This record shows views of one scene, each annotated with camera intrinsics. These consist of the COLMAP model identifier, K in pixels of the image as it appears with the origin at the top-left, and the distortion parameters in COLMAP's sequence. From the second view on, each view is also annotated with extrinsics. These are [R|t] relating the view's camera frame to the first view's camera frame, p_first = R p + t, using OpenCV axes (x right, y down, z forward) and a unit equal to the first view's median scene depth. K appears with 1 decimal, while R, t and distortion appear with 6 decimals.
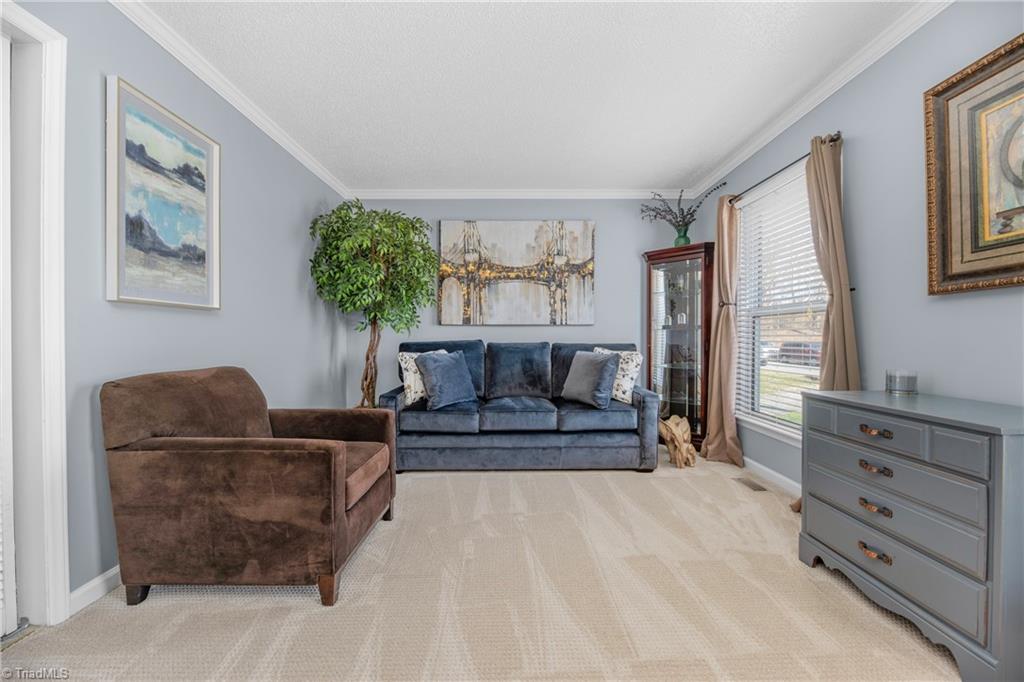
lens RADIAL K [[411.1, 0, 512.0], [0, 411.1, 341.0], [0, 0, 1]] dist [0.000145, -0.000238]
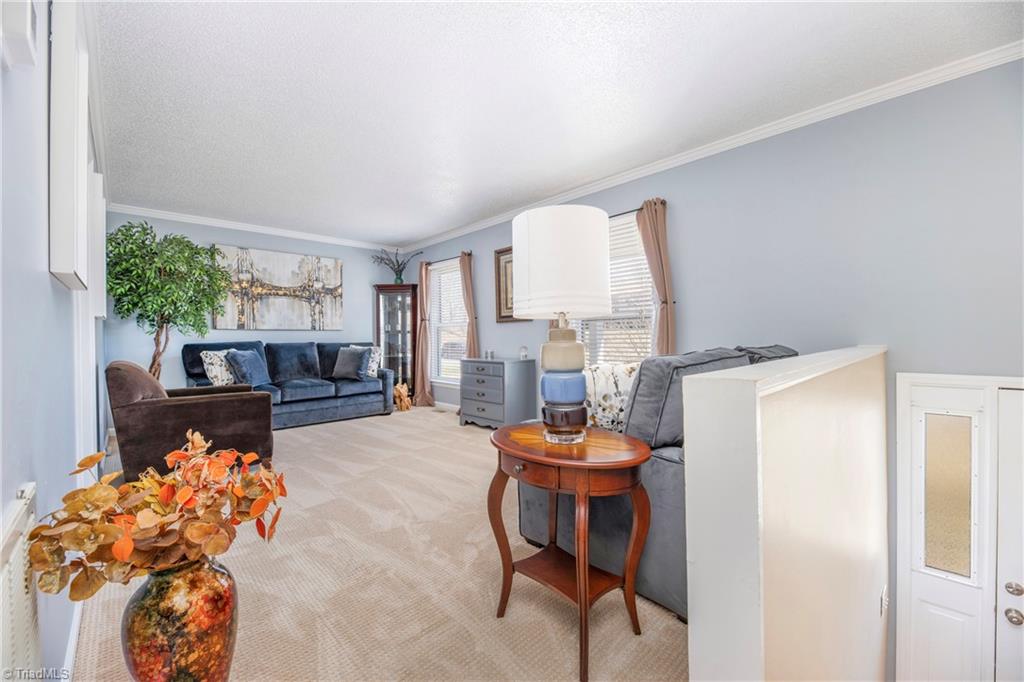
lens RADIAL K [[411.1, 0, 512.0], [0, 411.1, 341.0], [0, 0, 1]] dist [0.000145, -0.000238]
pose [[0.730216, -0.009958, 0.683144, -0.434076], [0.013144, 0.999913, 0.000526, 0.007832], [-0.683090, 0.008595, 0.730283, -0.587626]]
